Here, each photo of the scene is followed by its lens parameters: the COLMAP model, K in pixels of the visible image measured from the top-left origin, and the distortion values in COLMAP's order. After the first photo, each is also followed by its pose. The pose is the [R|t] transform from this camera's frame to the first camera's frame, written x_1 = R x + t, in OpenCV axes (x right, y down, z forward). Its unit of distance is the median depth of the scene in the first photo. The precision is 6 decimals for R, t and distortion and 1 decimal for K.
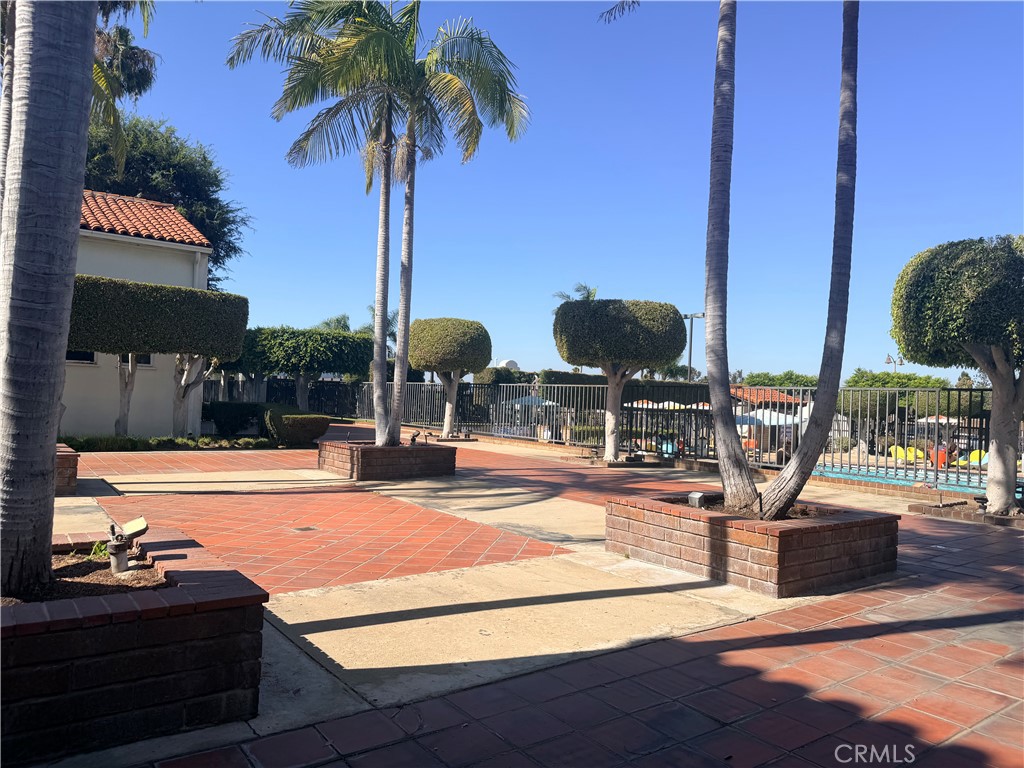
lens RADIAL K [[713.8, 0, 510.8], [0, 713.8, 393.1], [0, 0, 1]] dist [0.048536, -0.022581]
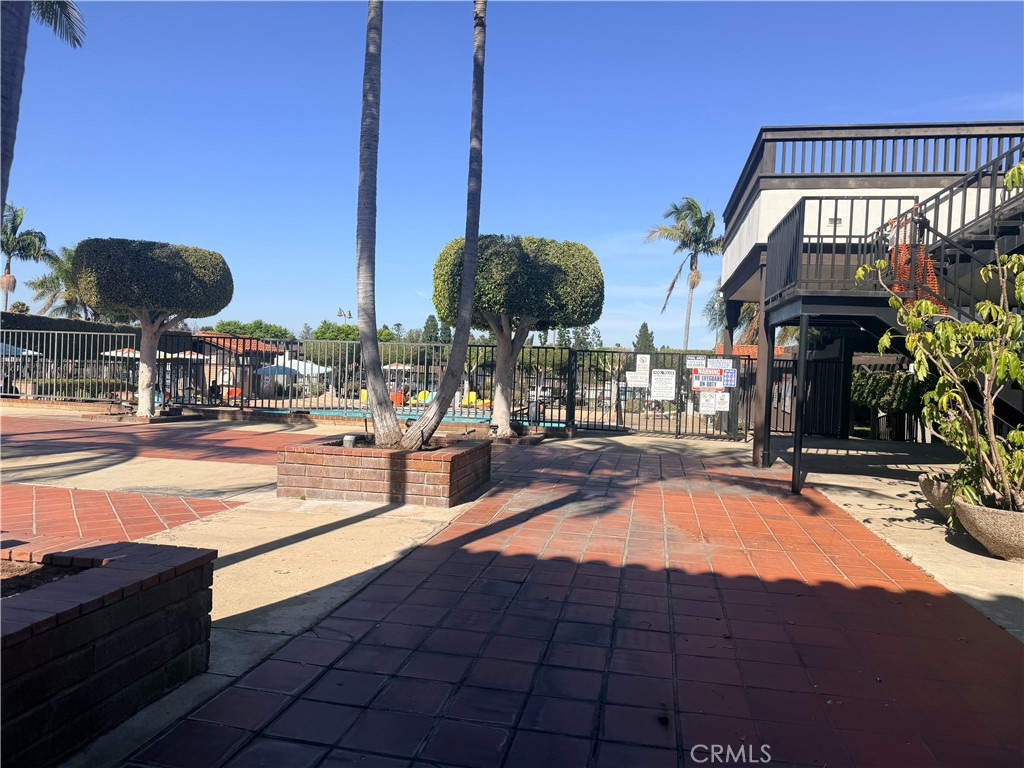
lens RADIAL K [[713.8, 0, 514.4], [0, 713.8, 375.5], [0, 0, 1]] dist [0.048536, -0.022581]
pose [[0.735719, -0.019080, 0.677018, -0.384191], [-0.013872, 0.998969, 0.043228, -0.013453], [-0.677145, -0.041196, 0.734696, -0.026100]]
